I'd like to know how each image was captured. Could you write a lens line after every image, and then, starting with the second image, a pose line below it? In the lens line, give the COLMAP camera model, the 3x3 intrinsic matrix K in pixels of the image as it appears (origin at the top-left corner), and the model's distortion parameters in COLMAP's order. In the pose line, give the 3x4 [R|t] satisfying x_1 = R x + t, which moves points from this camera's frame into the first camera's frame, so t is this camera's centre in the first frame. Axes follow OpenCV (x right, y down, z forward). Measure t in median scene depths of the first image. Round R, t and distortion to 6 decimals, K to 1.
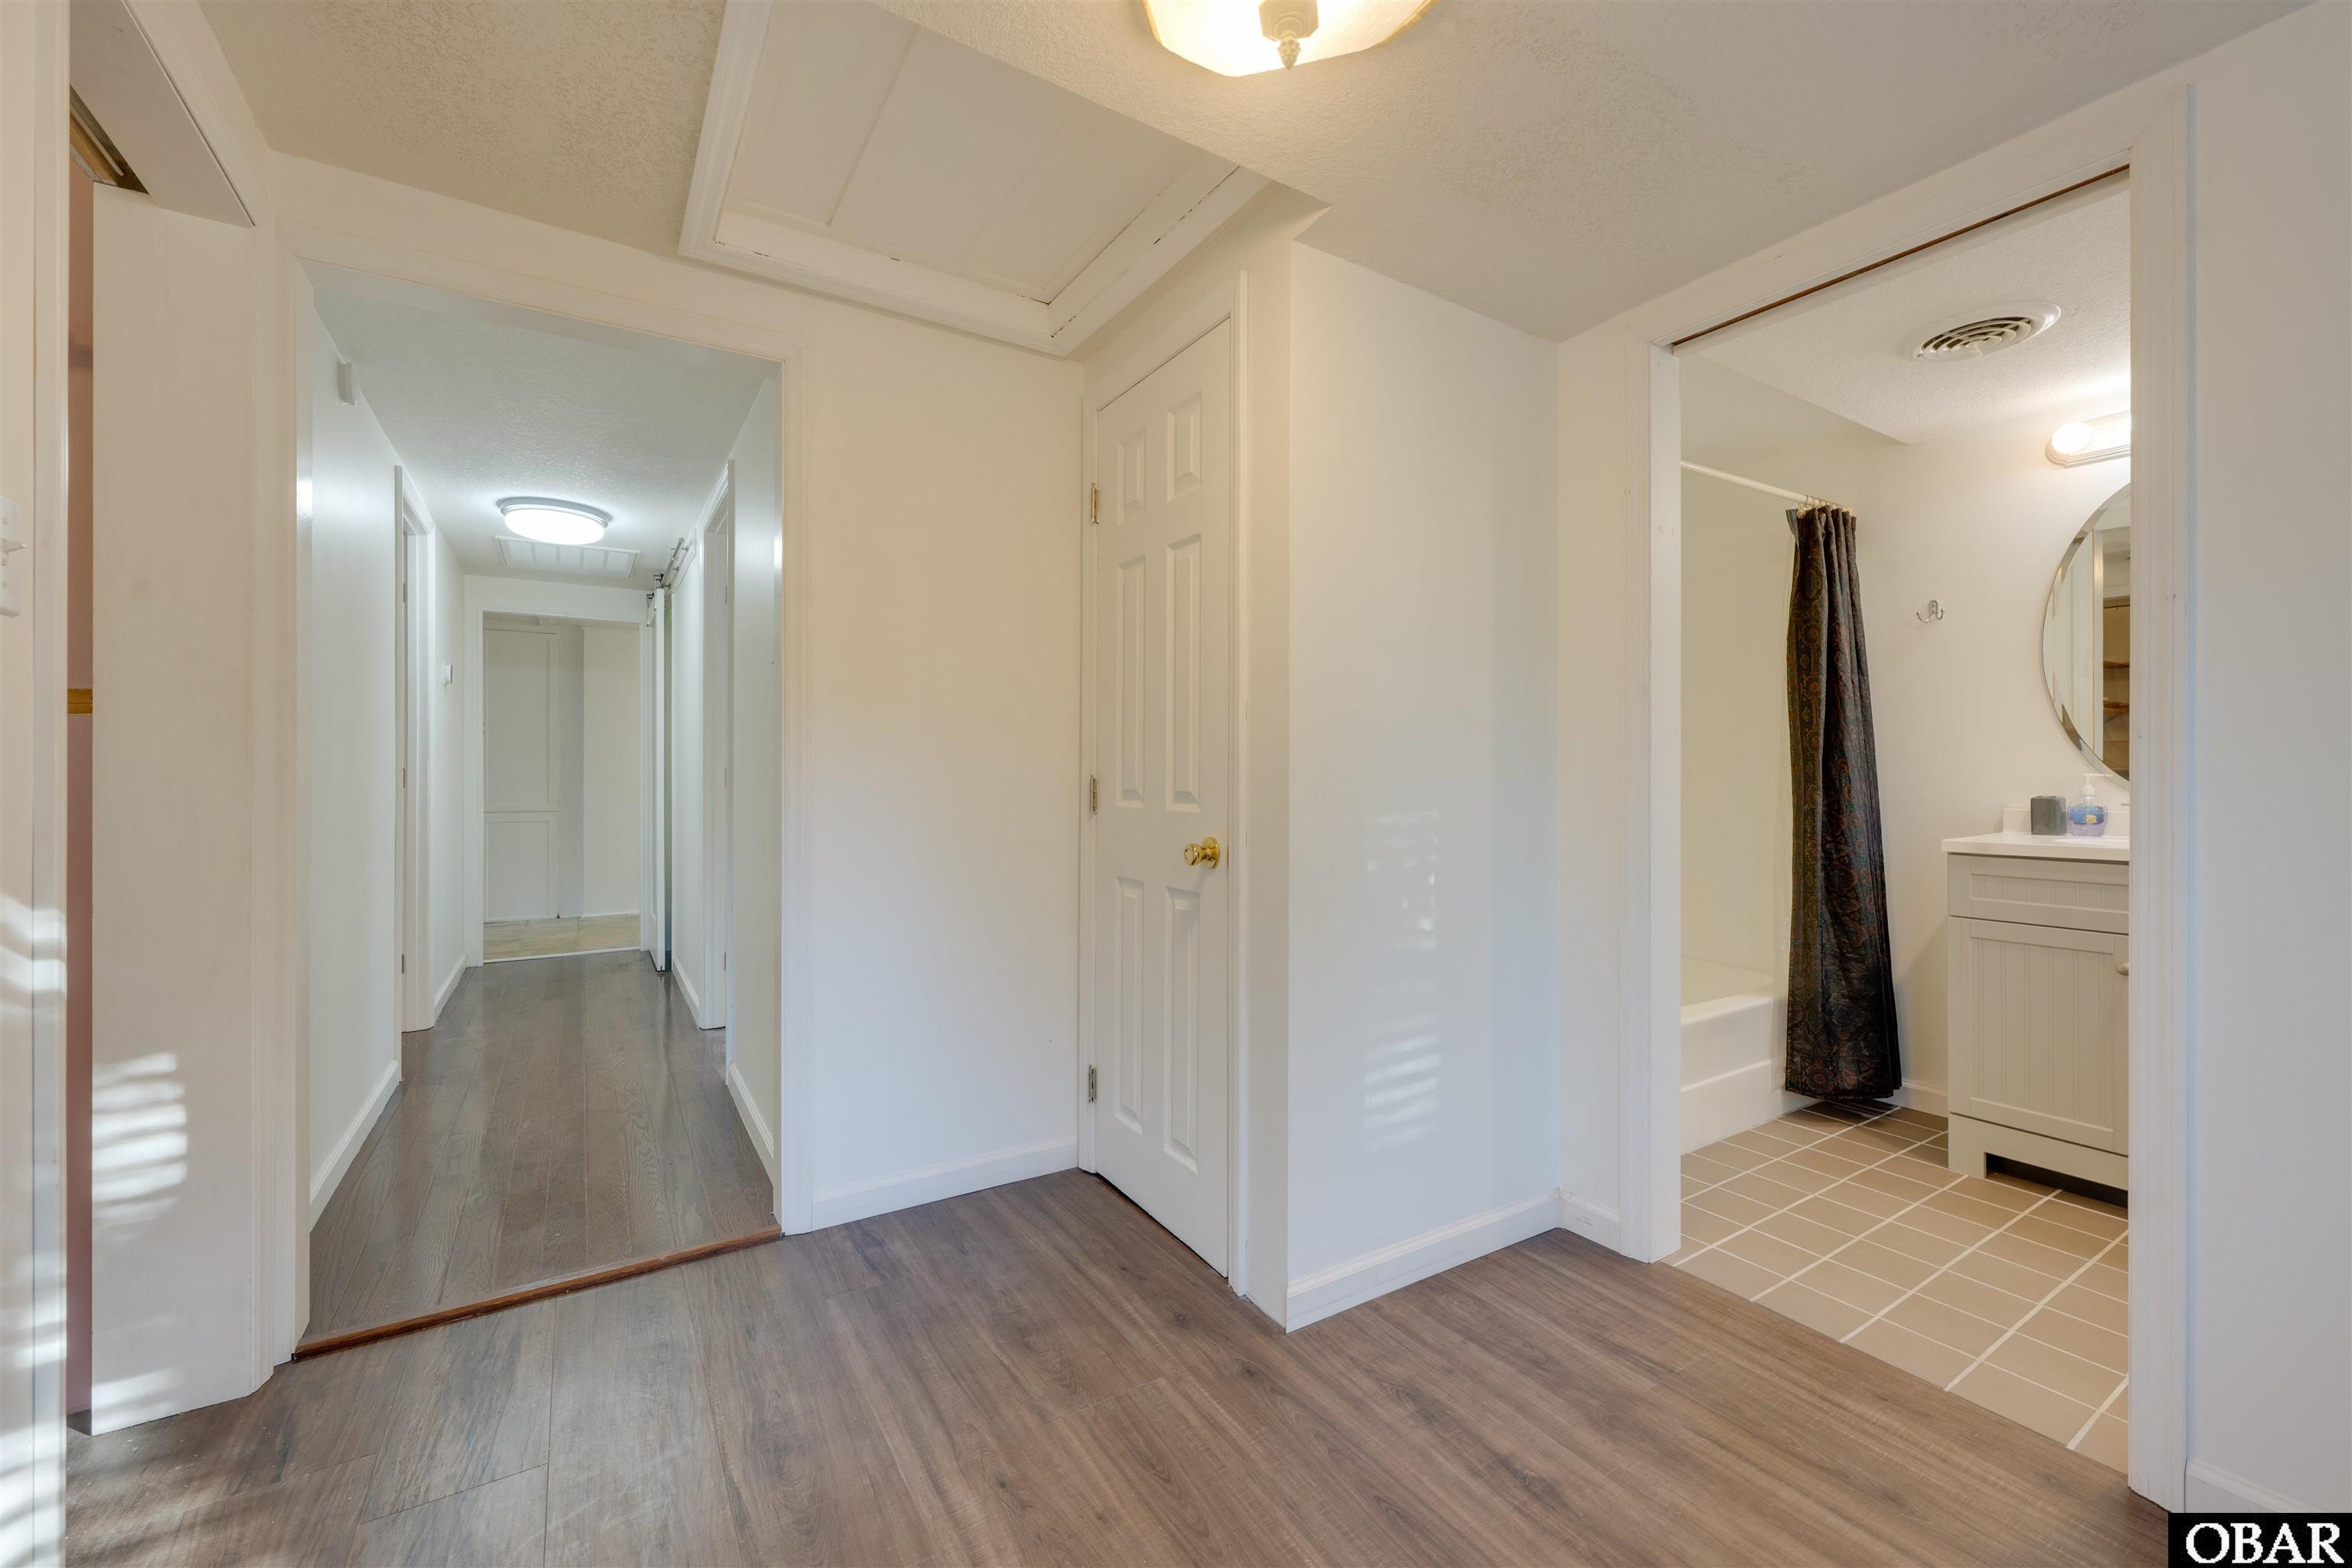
lens RADIAL K [[935.0, 0, 1174.9], [0, 935.0, 771.9], [0, 0, 1]] dist [-0.003552, -0.000487]
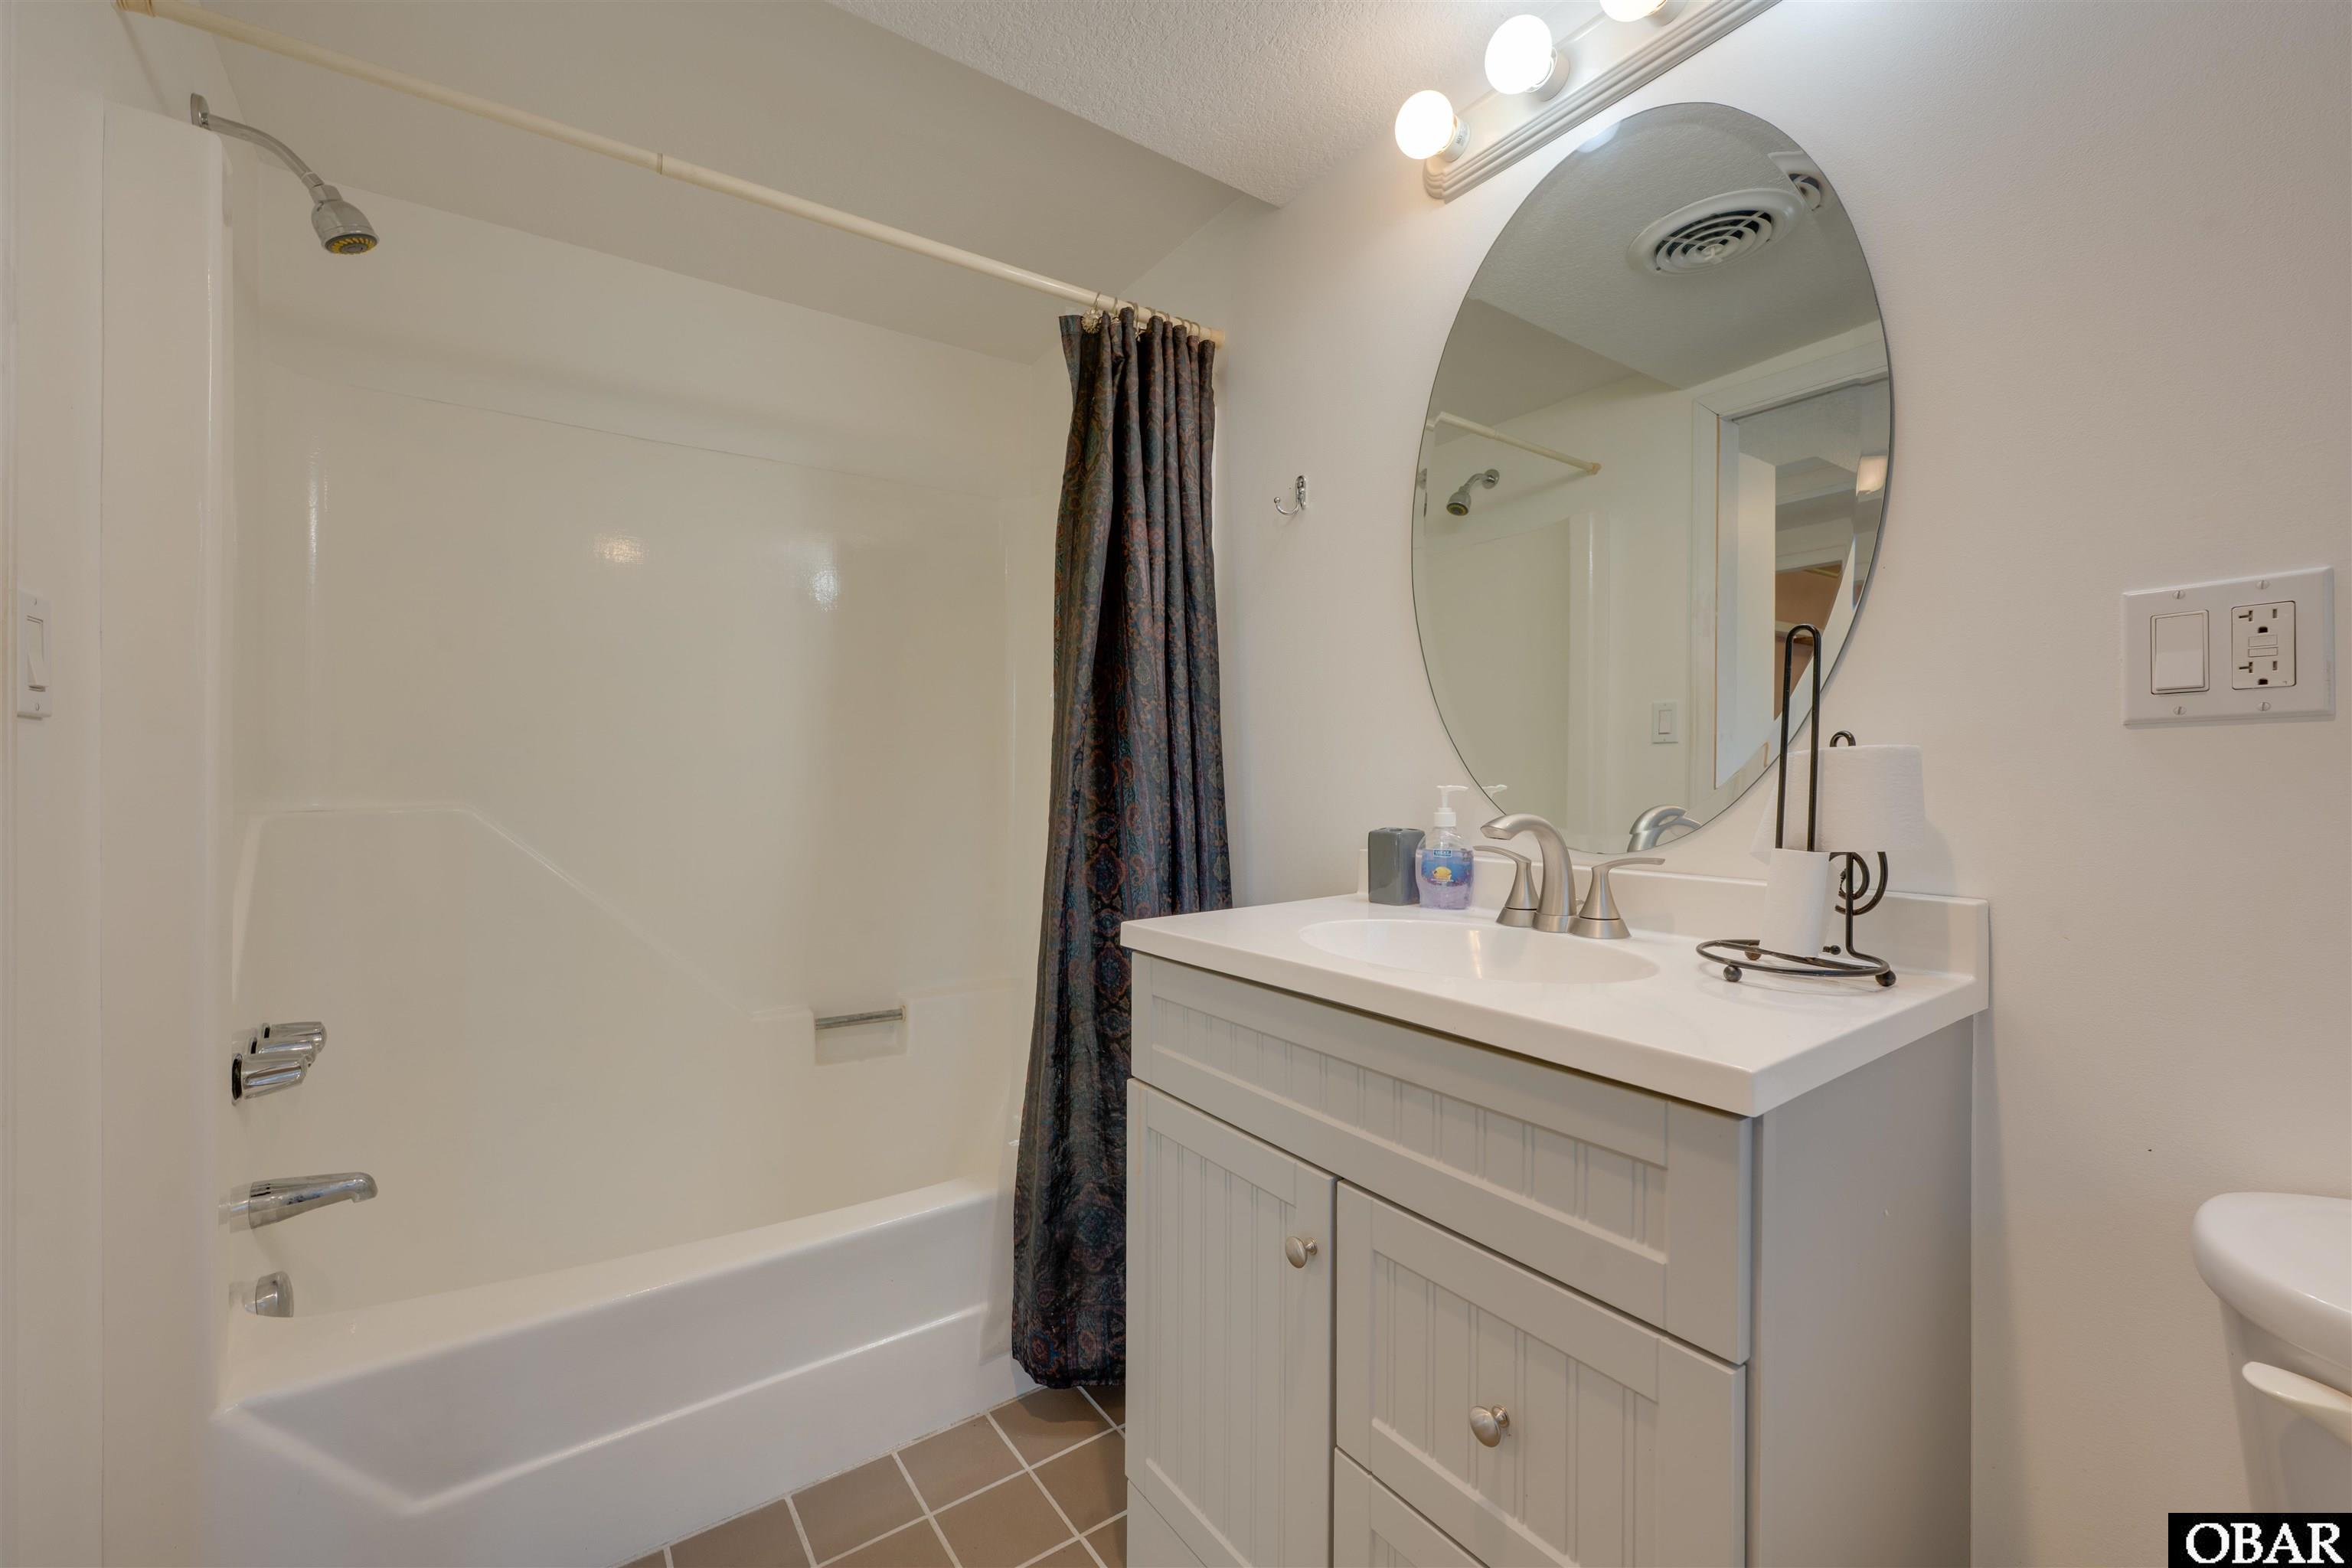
lens RADIAL K [[935.0, 0, 1176.9], [0, 935.0, 787.0], [0, 0, 1]] dist [-0.003552, -0.000487]
pose [[0.997940, -0.003131, 0.064077, 0.714232], [0.002310, 0.999914, 0.012875, -0.003711], [-0.064112, -0.012701, 0.997862, 0.443854]]
